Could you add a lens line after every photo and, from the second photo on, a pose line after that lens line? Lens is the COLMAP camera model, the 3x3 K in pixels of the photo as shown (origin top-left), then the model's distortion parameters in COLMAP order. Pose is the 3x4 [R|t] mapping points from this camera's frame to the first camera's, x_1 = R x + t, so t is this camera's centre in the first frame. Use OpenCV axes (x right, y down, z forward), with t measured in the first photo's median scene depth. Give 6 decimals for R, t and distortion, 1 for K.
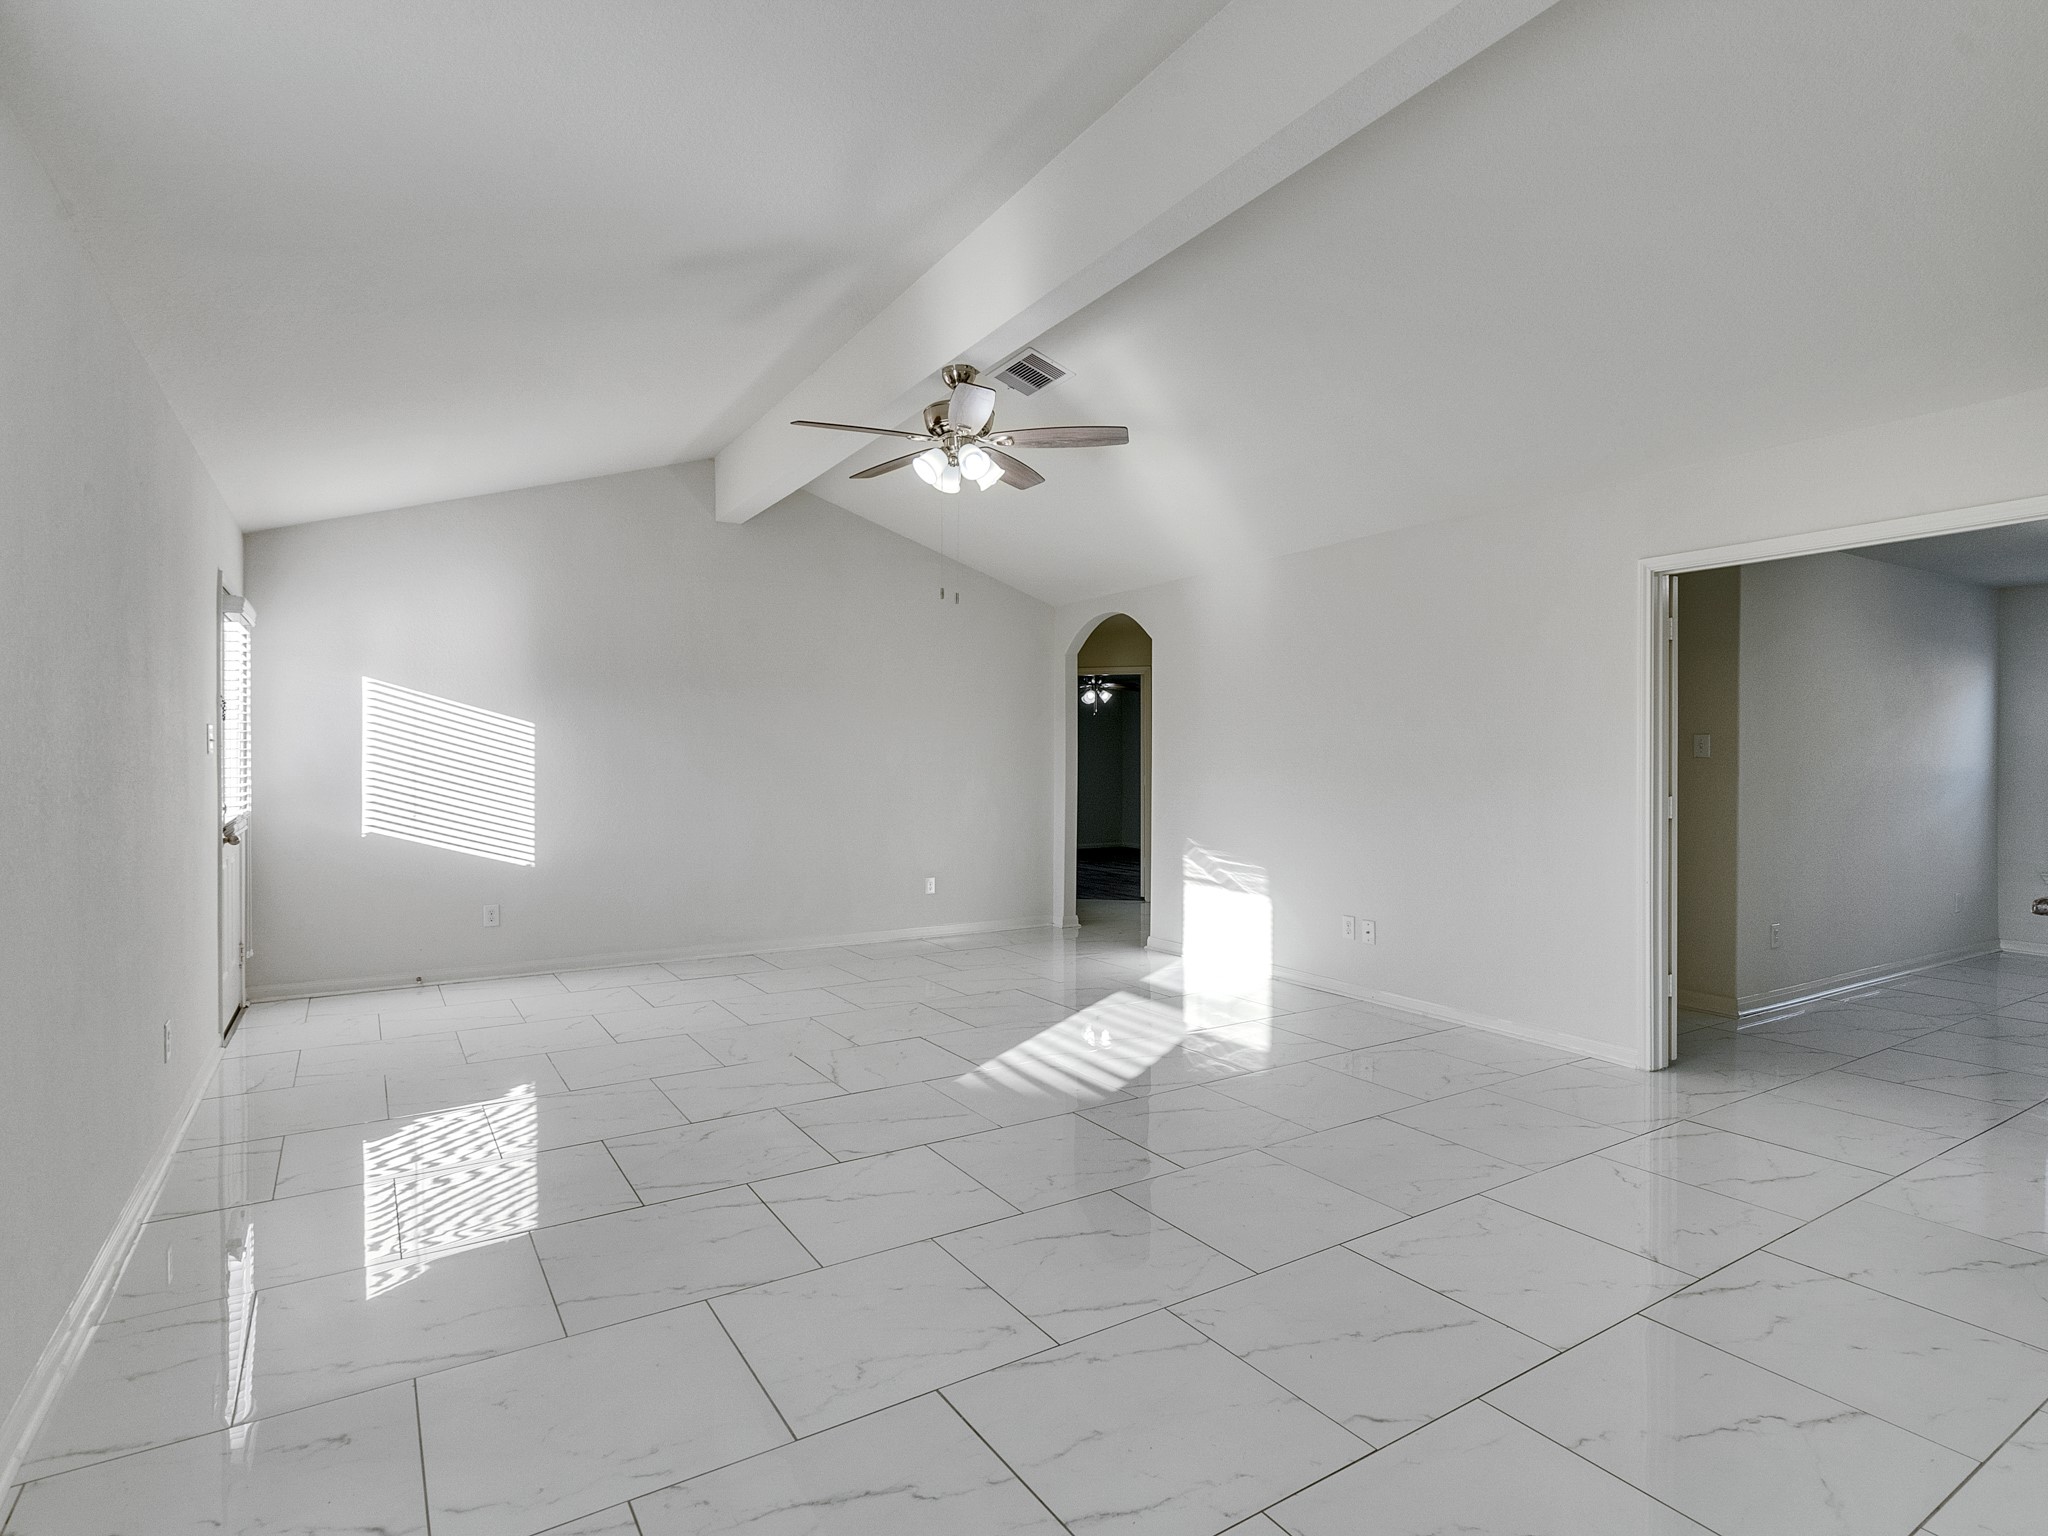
lens RADIAL K [[1027.0, 0, 984.8], [0, 1027.0, 767.4], [0, 0, 1]] dist [0.006055, 0.002290]
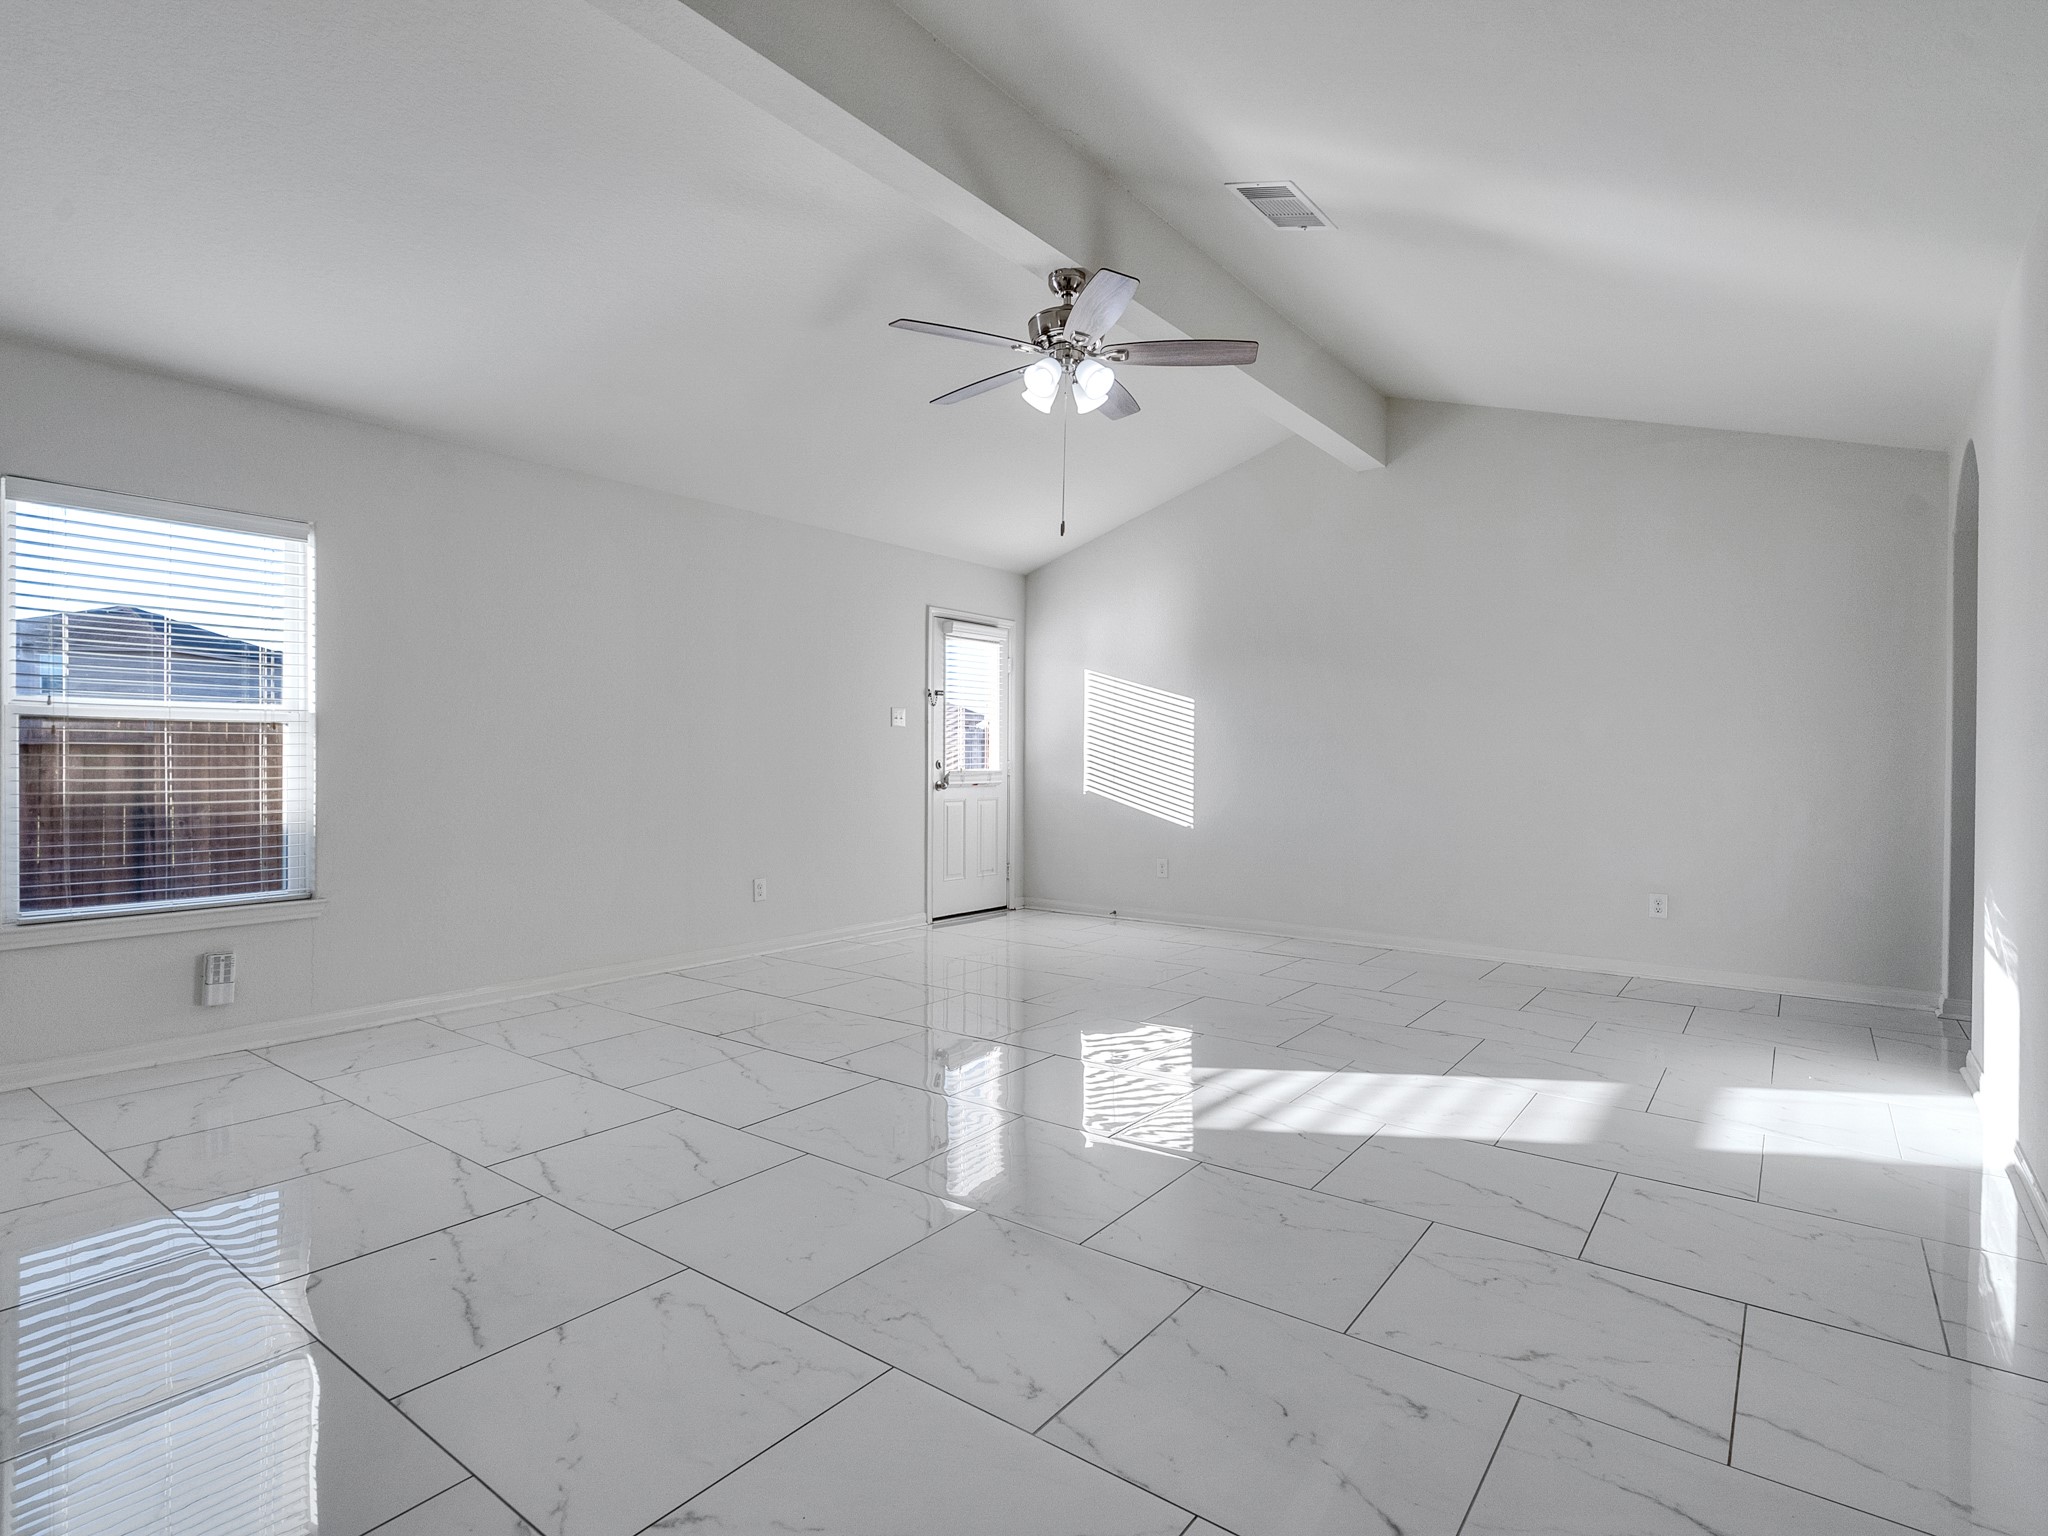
lens RADIAL K [[1048.1, 0, 1027.9], [0, 1048.1, 760.9], [0, 0, 1]] dist [-0.000640, 0.000472]
pose [[0.383637, -0.001159, -0.923483, 0.573318], [-0.006562, 0.999971, -0.003981, 0.031314], [0.923461, 0.007587, 0.383618, 0.435535]]
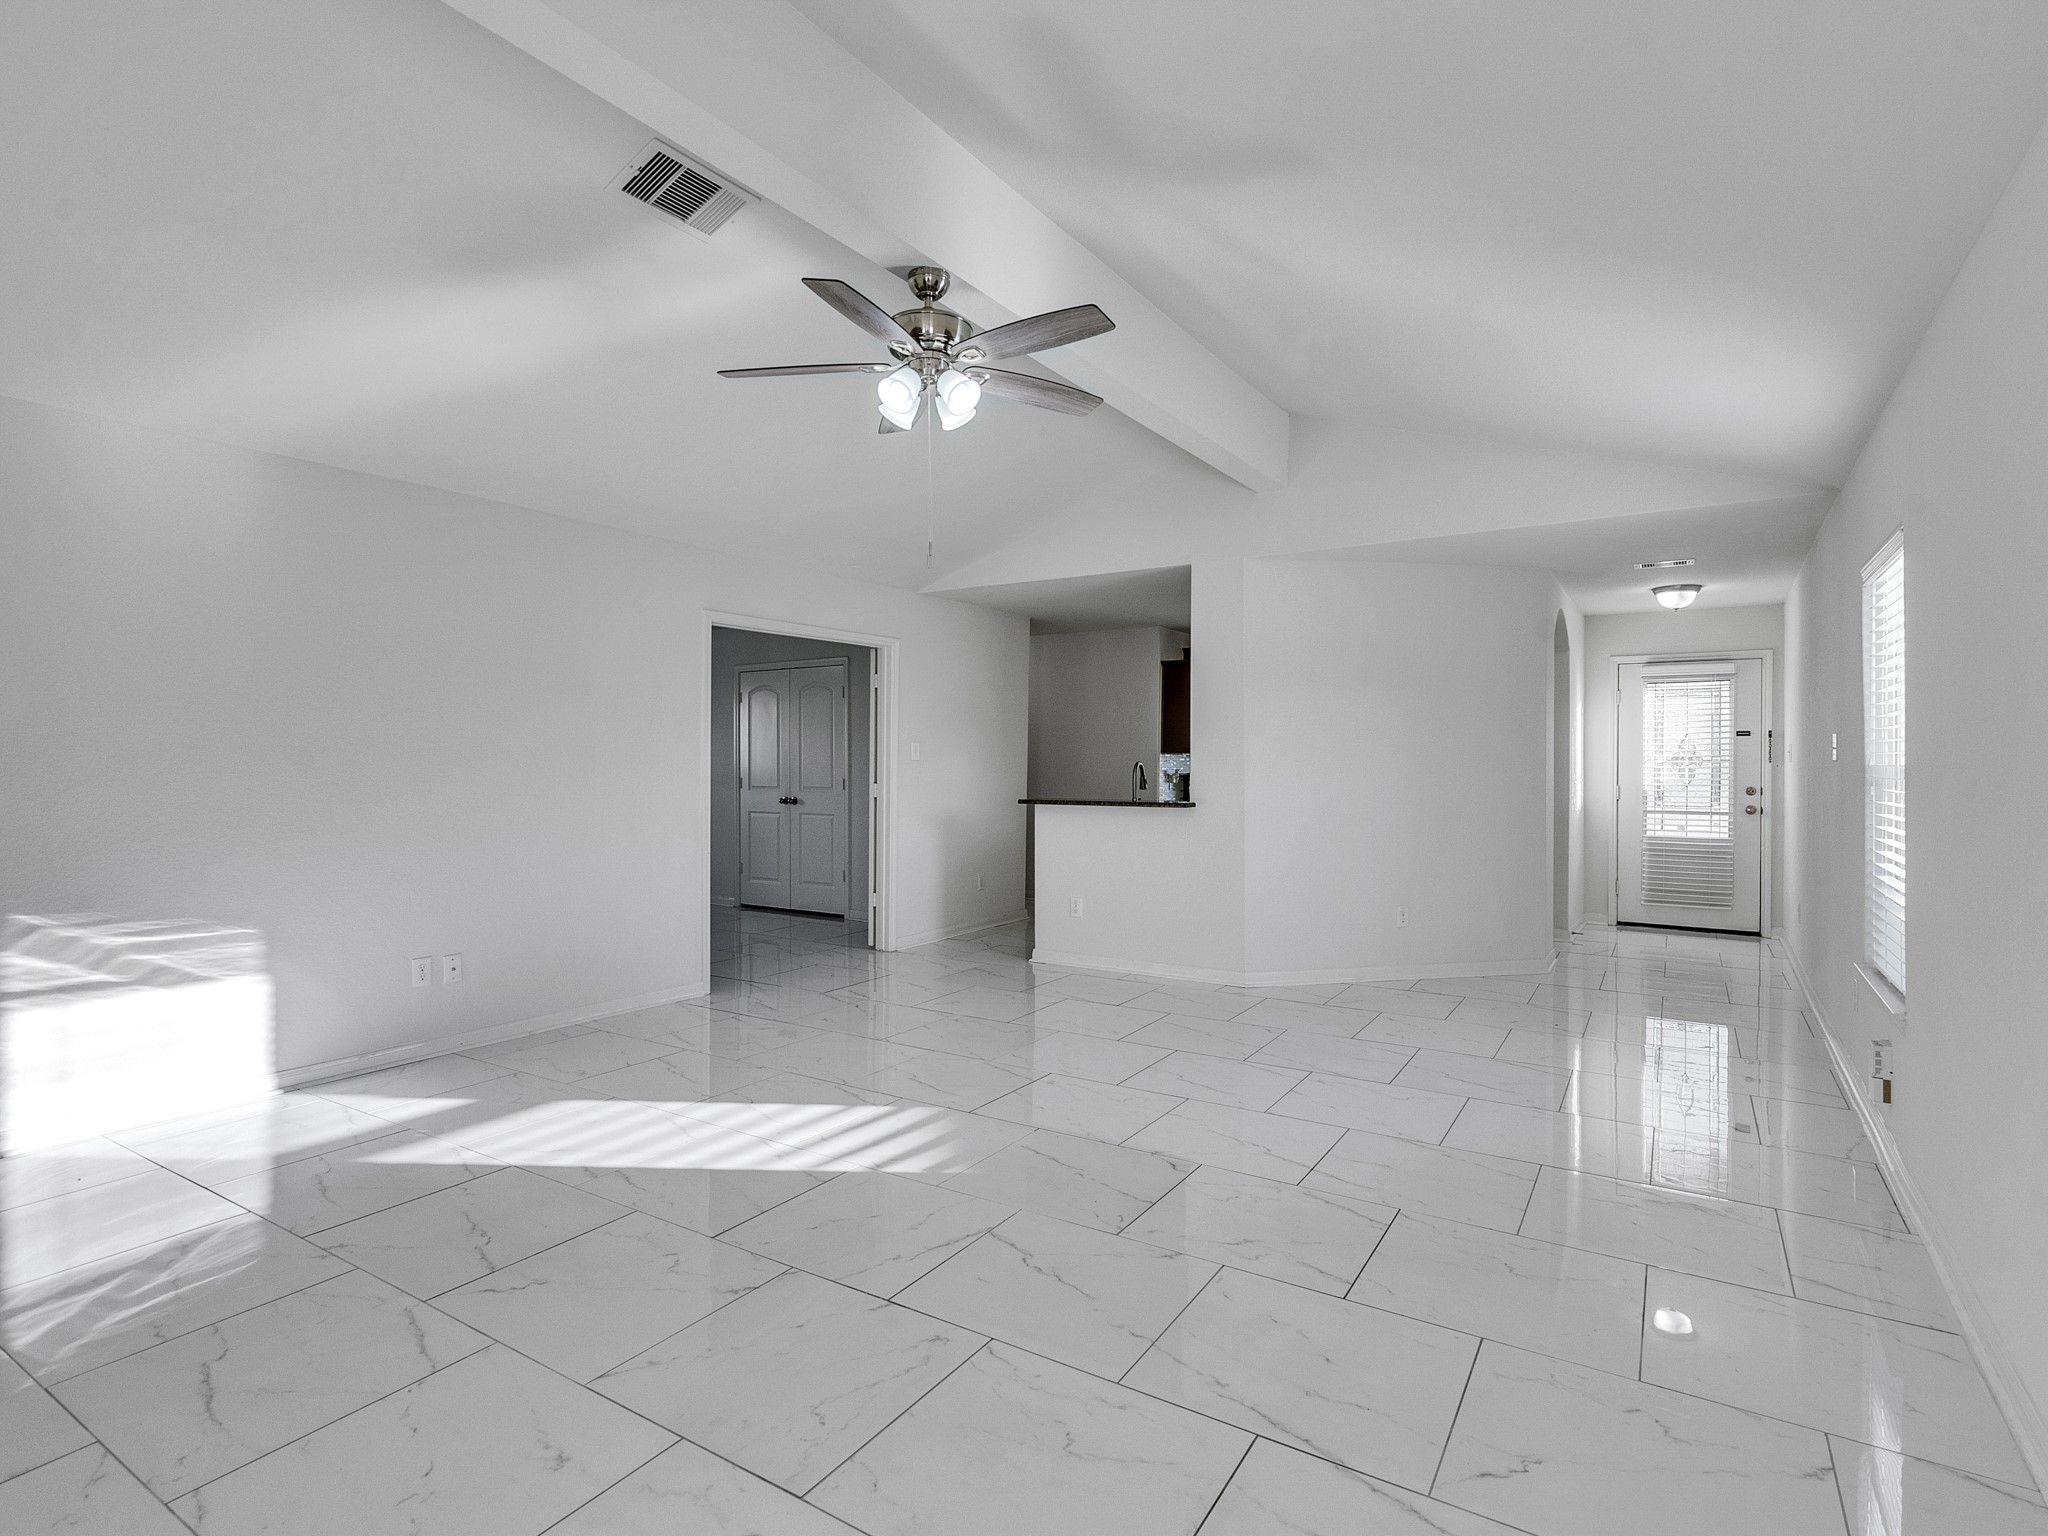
lens RADIAL K [[1041.1, 0, 1029.4], [0, 1041.1, 766.5], [0, 0, 1]] dist [0.003212, 0.000611]
pose [[-0.456701, -0.005731, 0.889602, -0.557547], [0.003121, 0.999963, 0.008044, -0.007062], [-0.889615, 0.006450, -0.456666, 0.929281]]
